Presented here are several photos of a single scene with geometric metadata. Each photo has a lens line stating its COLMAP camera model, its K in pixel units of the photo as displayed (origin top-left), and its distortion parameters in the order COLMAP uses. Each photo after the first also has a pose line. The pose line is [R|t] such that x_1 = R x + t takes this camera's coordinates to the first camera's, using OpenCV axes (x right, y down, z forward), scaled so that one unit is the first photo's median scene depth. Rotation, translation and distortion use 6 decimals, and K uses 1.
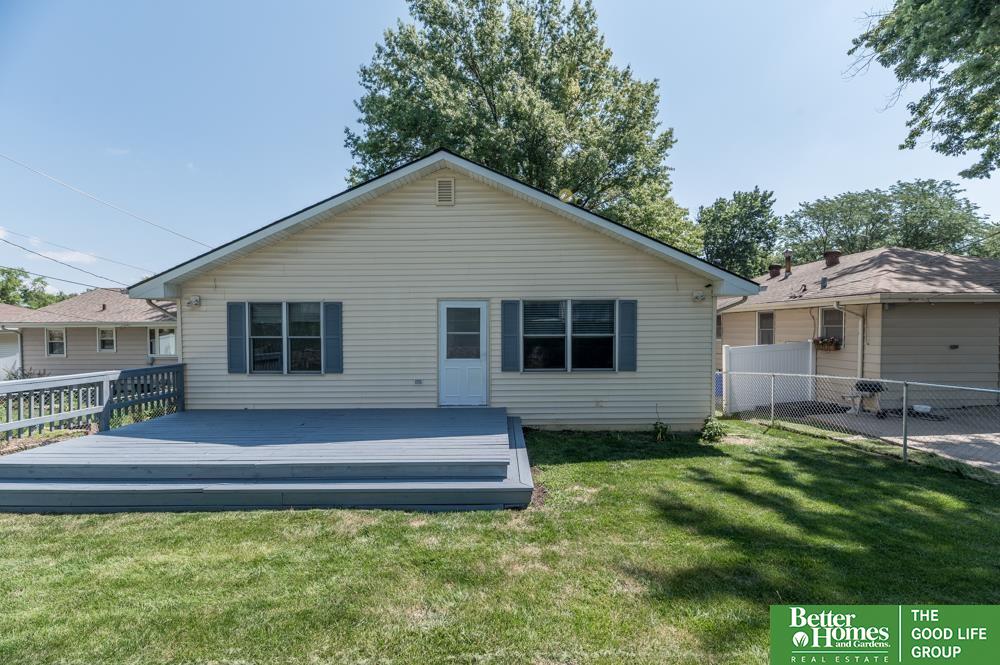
lens RADIAL K [[402.7, 0, 498.1], [0, 402.7, 334.1], [0, 0, 1]] dist [0.000848, -0.003074]
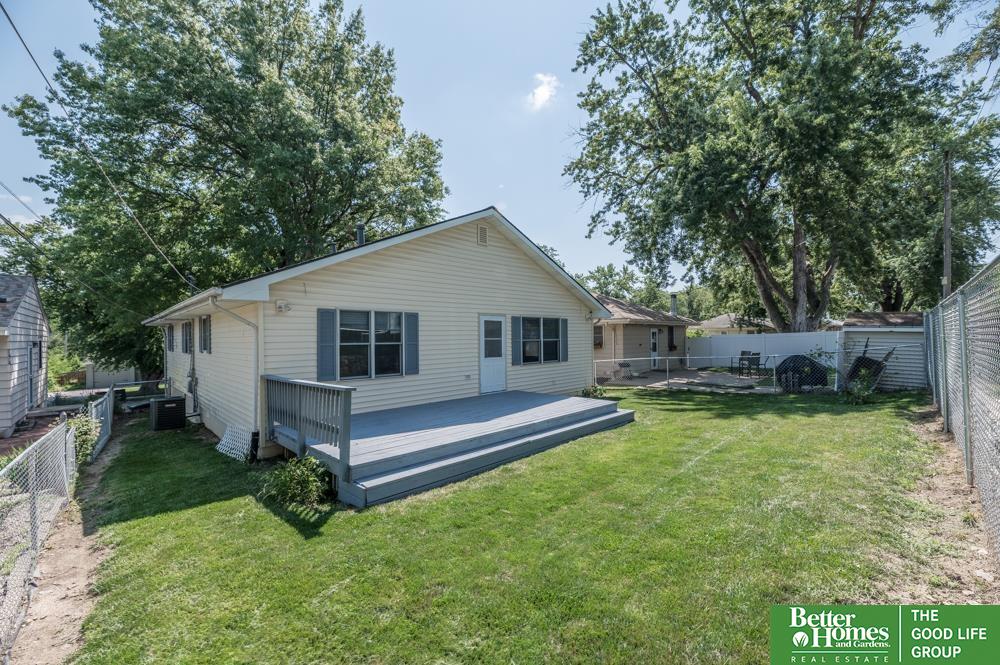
lens RADIAL K [[402.7, 0, 494.9], [0, 402.7, 332.1], [0, 0, 1]] dist [0.000848, -0.003074]
pose [[0.713787, 0.006885, 0.700330, -1.053364], [0.016238, 0.999520, -0.026376, 0.010206], [-0.700175, 0.030199, 0.713332, 0.005527]]
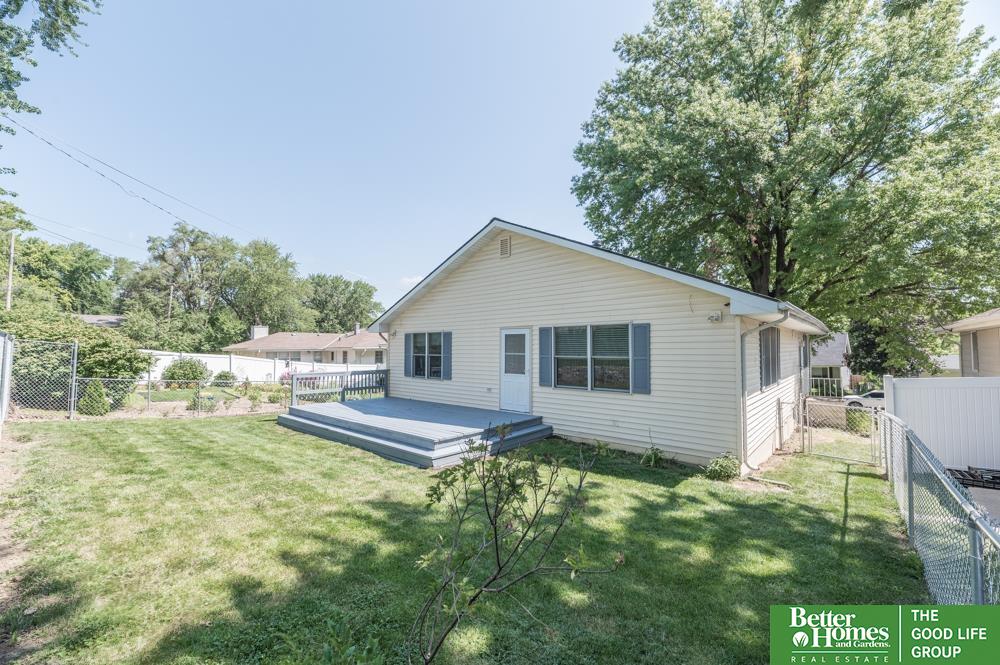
lens RADIAL K [[402.7, 0, 499.8], [0, 402.7, 332.6], [0, 0, 1]] dist [0.000848, -0.003074]
pose [[0.755378, -0.021801, -0.654927, 0.713063], [-0.014230, 0.998665, -0.049656, -0.006228], [0.655135, 0.046828, 0.754059, 0.004739]]
